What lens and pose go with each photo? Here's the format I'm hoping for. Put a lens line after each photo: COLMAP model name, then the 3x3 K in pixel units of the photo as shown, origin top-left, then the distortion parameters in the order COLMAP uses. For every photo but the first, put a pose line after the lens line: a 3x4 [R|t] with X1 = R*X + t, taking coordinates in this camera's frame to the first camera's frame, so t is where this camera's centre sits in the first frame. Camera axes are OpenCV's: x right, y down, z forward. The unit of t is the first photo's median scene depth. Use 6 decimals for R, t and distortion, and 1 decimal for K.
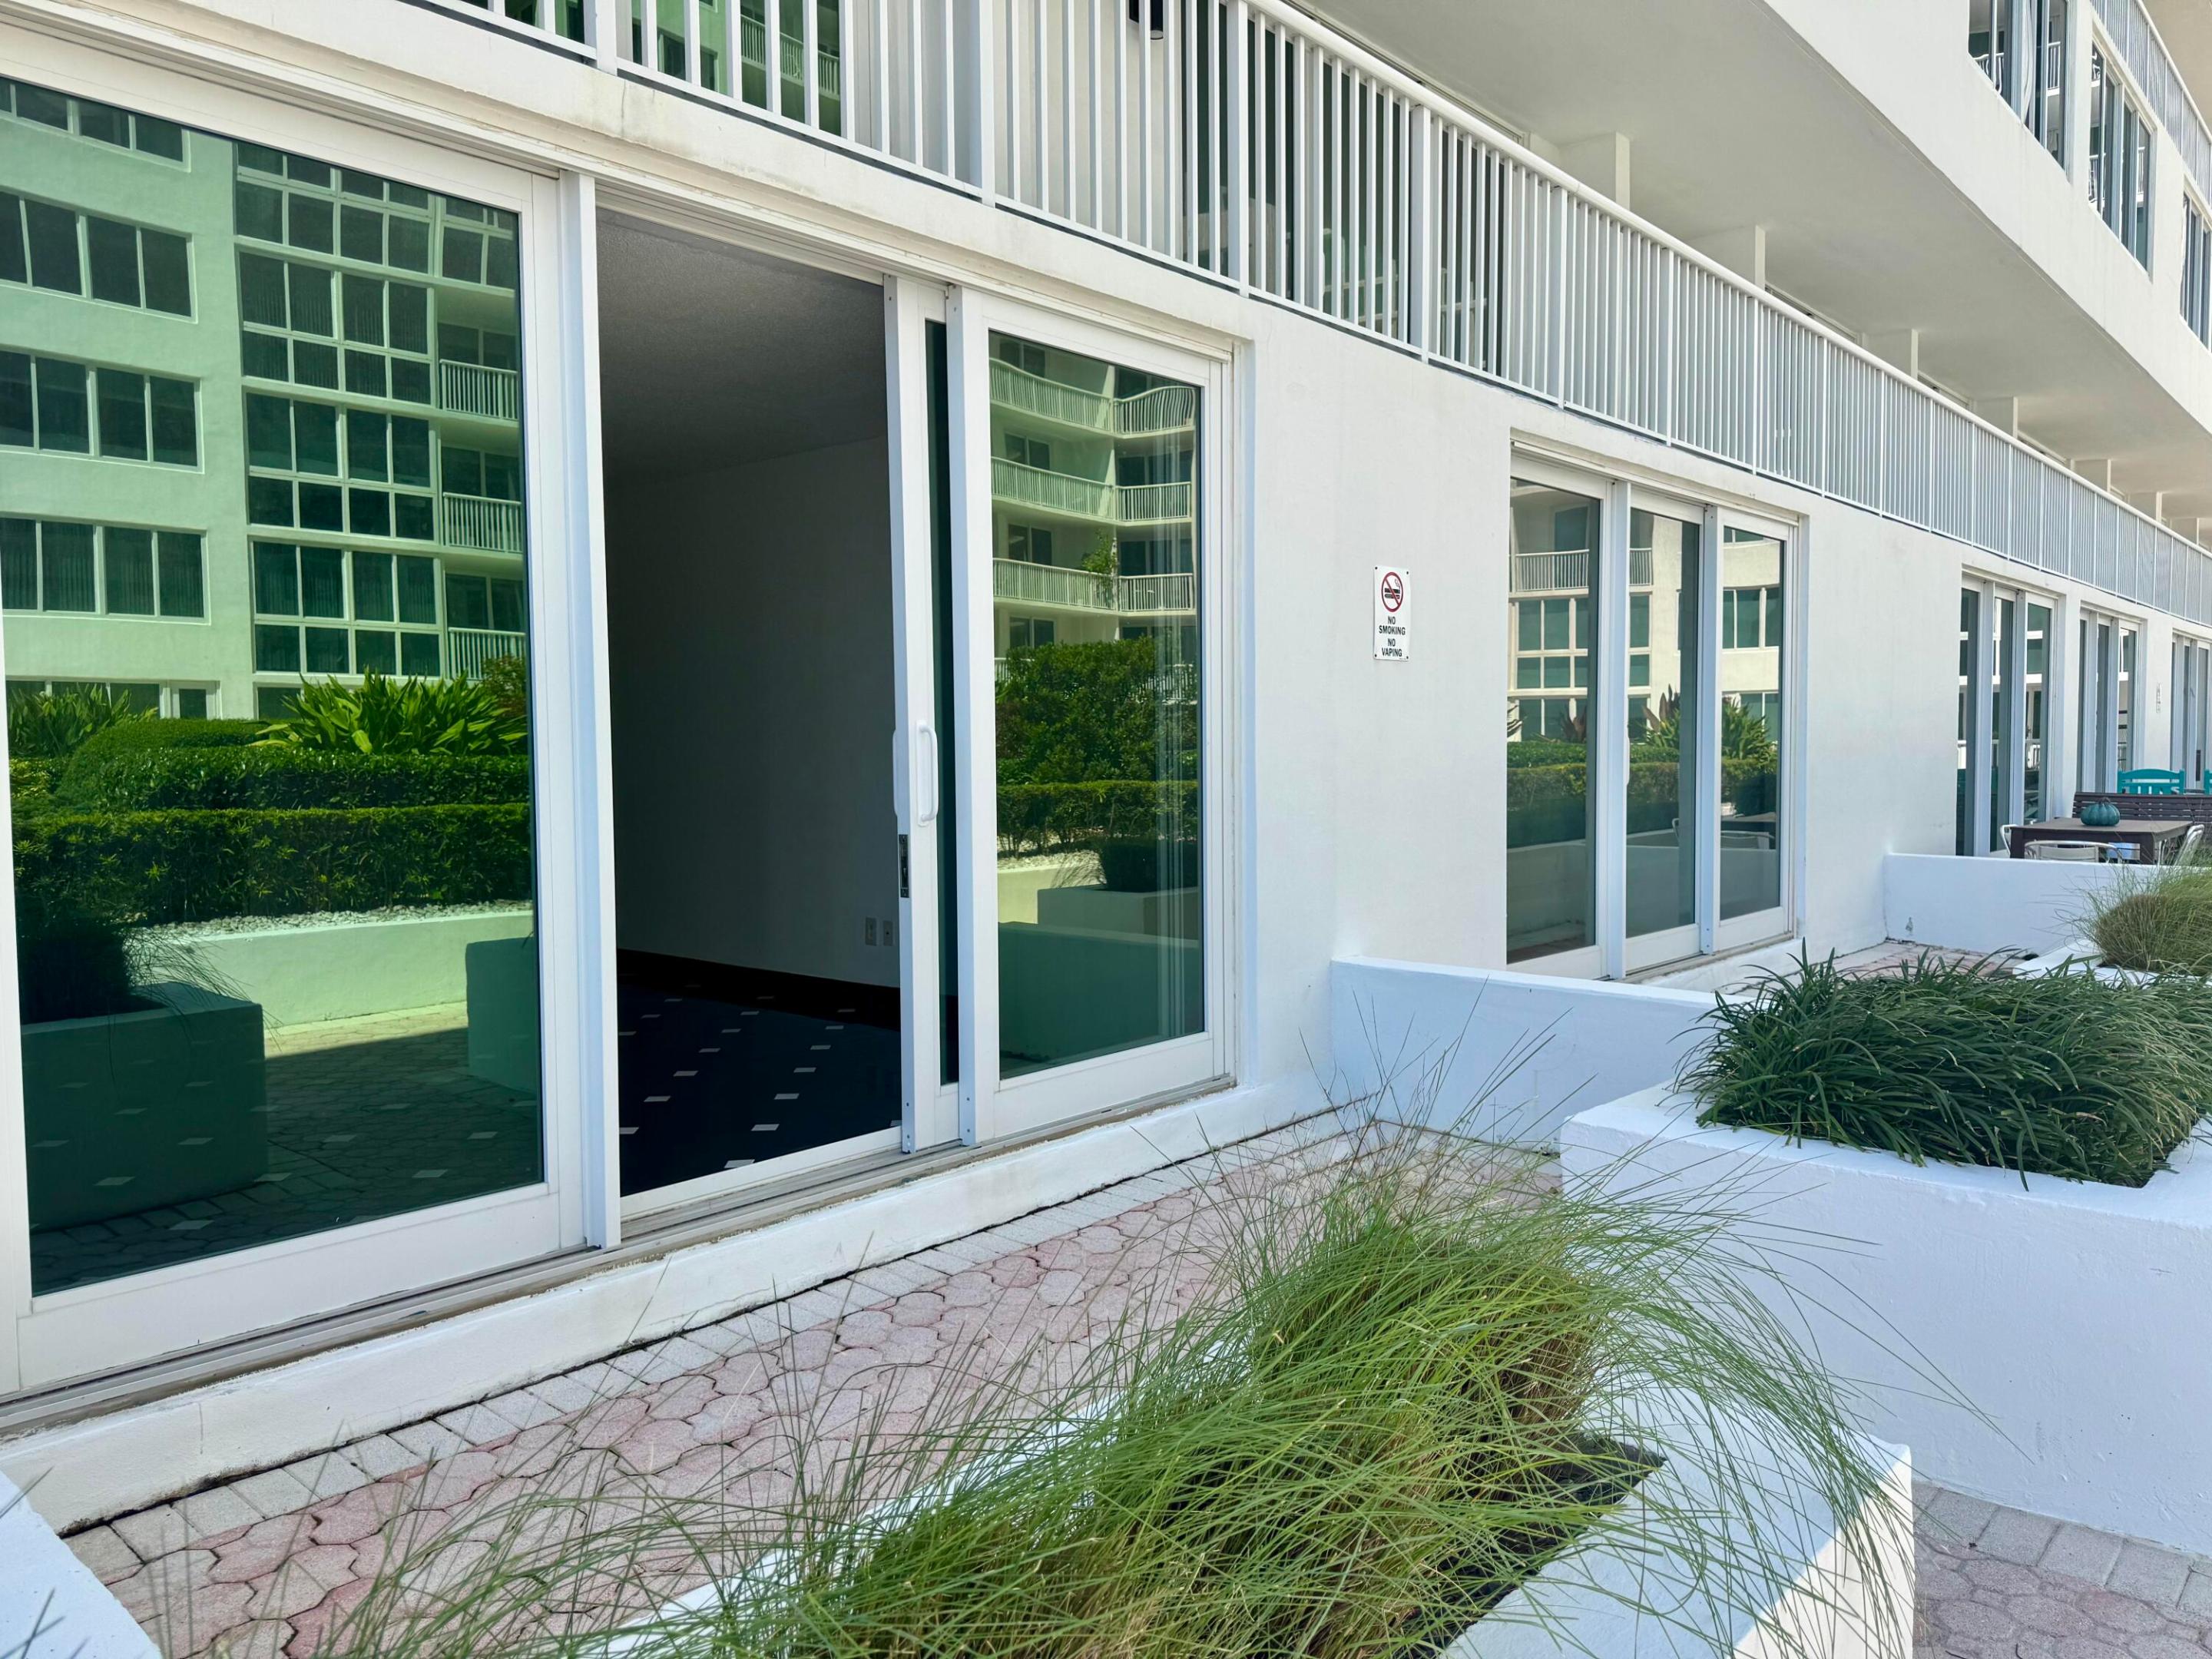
lens RADIAL K [[1549.4, 0, 1073.0], [0, 1549.4, 884.9], [0, 0, 1]] dist [0.108547, -0.180523]
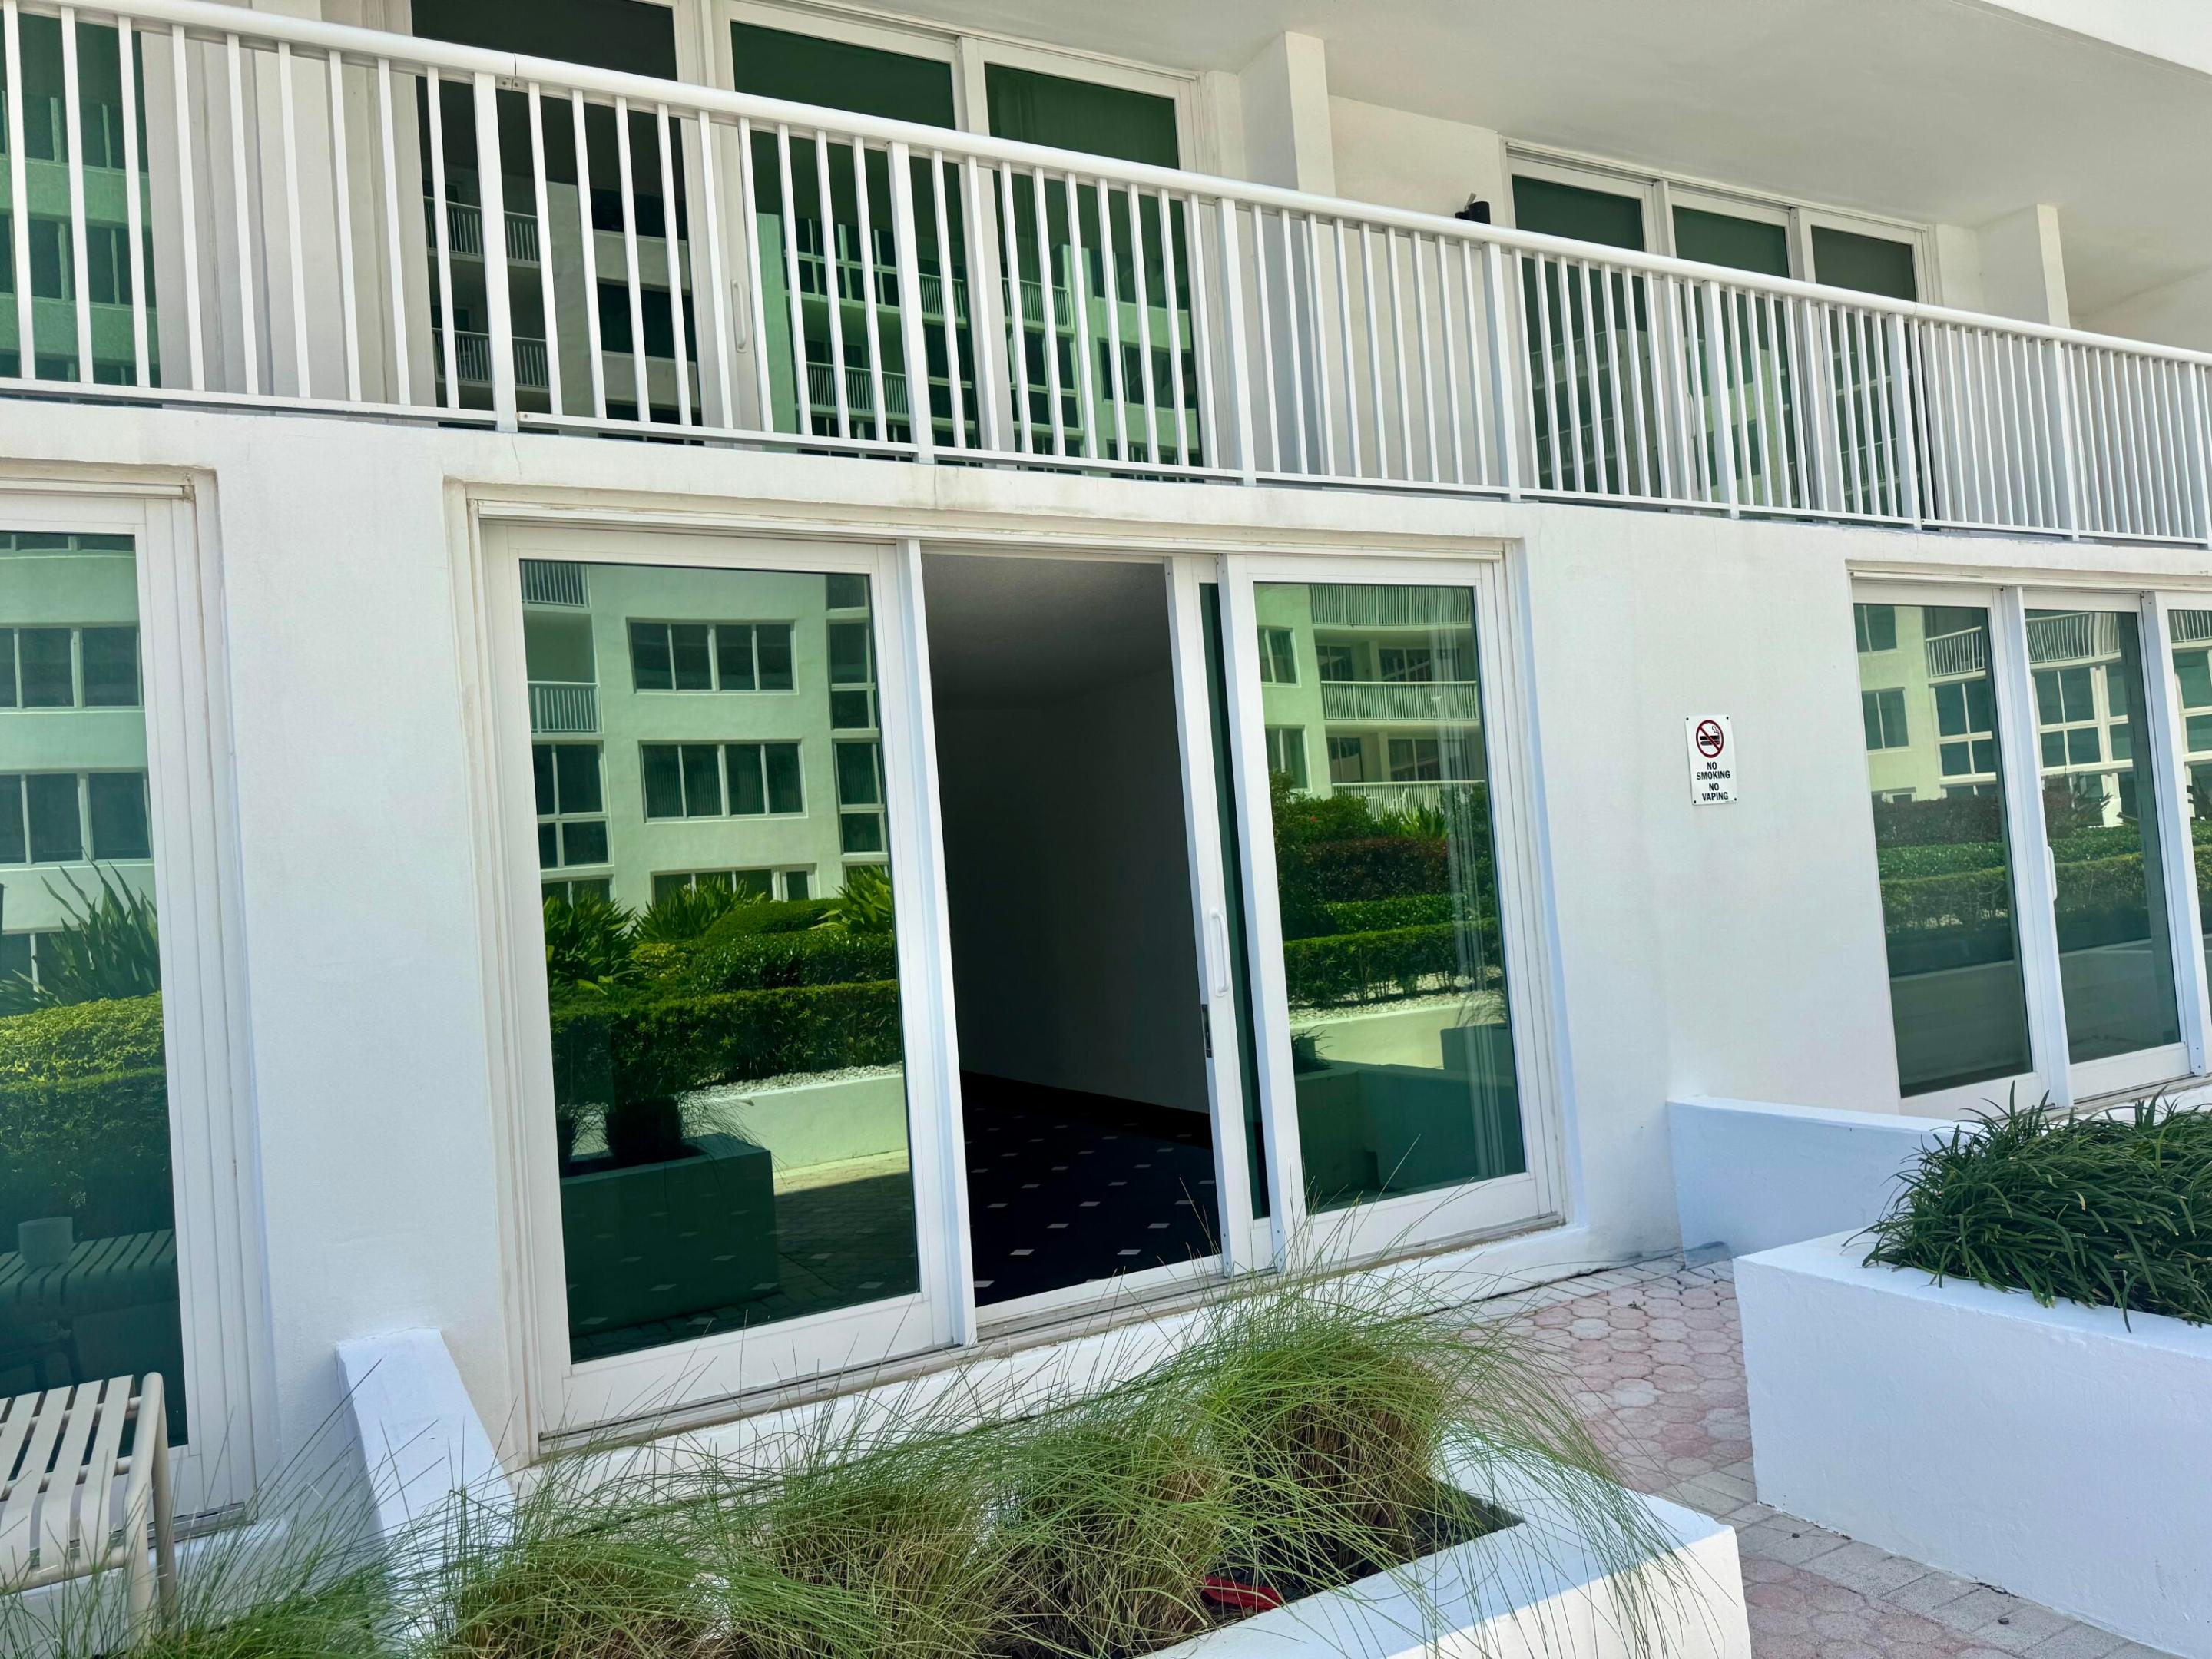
lens RADIAL K [[1499.2, 0, 1000.8], [0, 1499.2, 907.8], [0, 0, 1]] dist [0.079726, -0.088912]
pose [[0.929481, -0.067966, -0.362554, 0.136859], [0.041259, 0.995867, -0.080913, -0.016059], [0.366555, 0.060248, 0.928444, -0.104980]]
